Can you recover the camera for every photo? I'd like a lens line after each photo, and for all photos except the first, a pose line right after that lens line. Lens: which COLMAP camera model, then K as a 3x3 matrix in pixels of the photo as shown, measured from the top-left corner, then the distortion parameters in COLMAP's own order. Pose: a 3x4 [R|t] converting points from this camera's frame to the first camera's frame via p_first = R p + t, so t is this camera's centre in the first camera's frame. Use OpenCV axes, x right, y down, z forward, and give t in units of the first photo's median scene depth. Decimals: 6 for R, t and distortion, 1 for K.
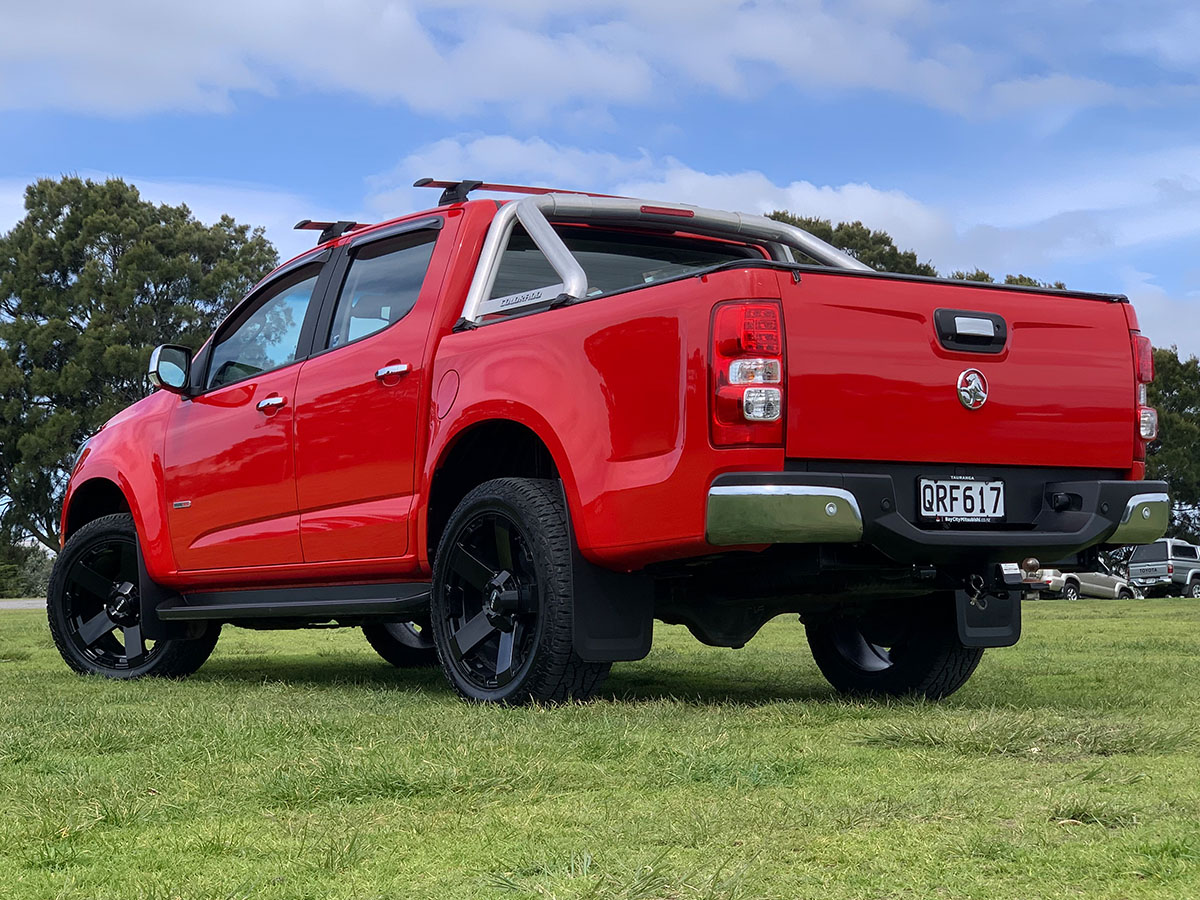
lens RADIAL K [[2265.4, 0, 595.3], [0, 2265.4, 449.4], [0, 0, 1]] dist [0.015149, 0.000000]
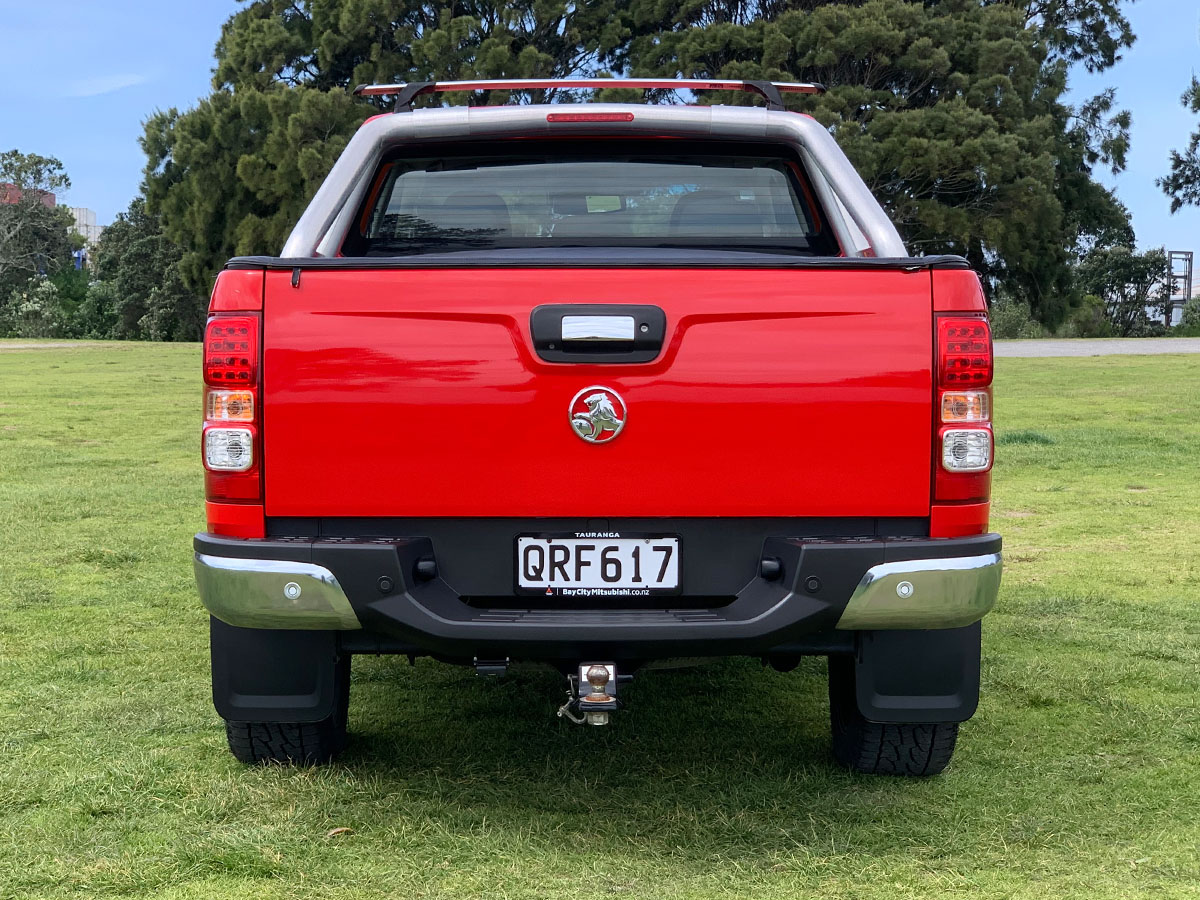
lens RADIAL K [[2265.4, 0, 599.2], [0, 2265.4, 447.7], [0, 0, 1]] dist [0.015149, 0.000000]
pose [[0.805154, 0.045714, -0.591302, 0.593768], [0.027697, 0.993039, 0.114487, -0.098812], [0.592419, -0.108557, 0.798282, 0.426225]]
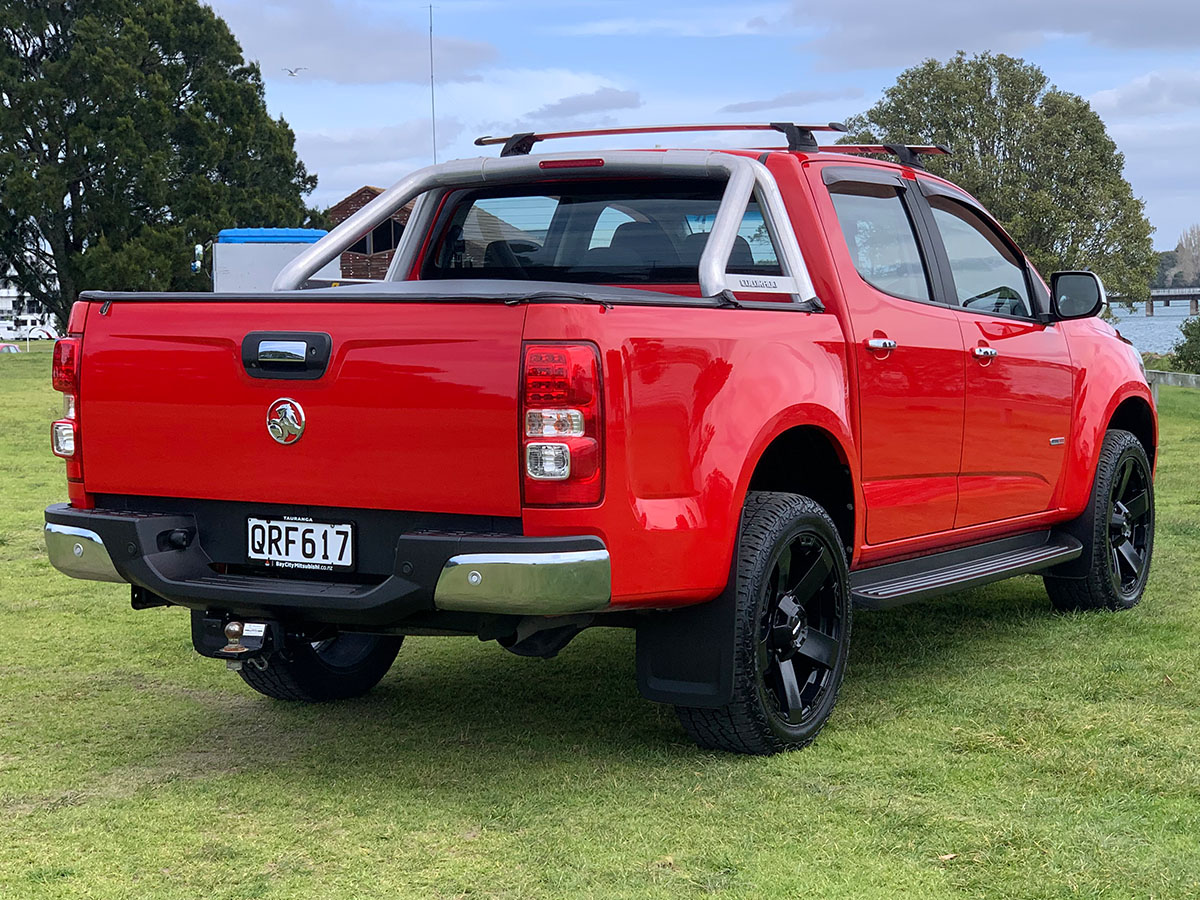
lens RADIAL K [[2265.4, 0, 602.9], [0, 2265.4, 451.9], [0, 0, 1]] dist [0.015149, 0.000000]
pose [[0.405829, 0.077715, -0.910639, 1.023424], [0.053430, 0.992657, 0.108526, -0.104126], [0.912386, -0.092698, 0.398696, 0.761498]]
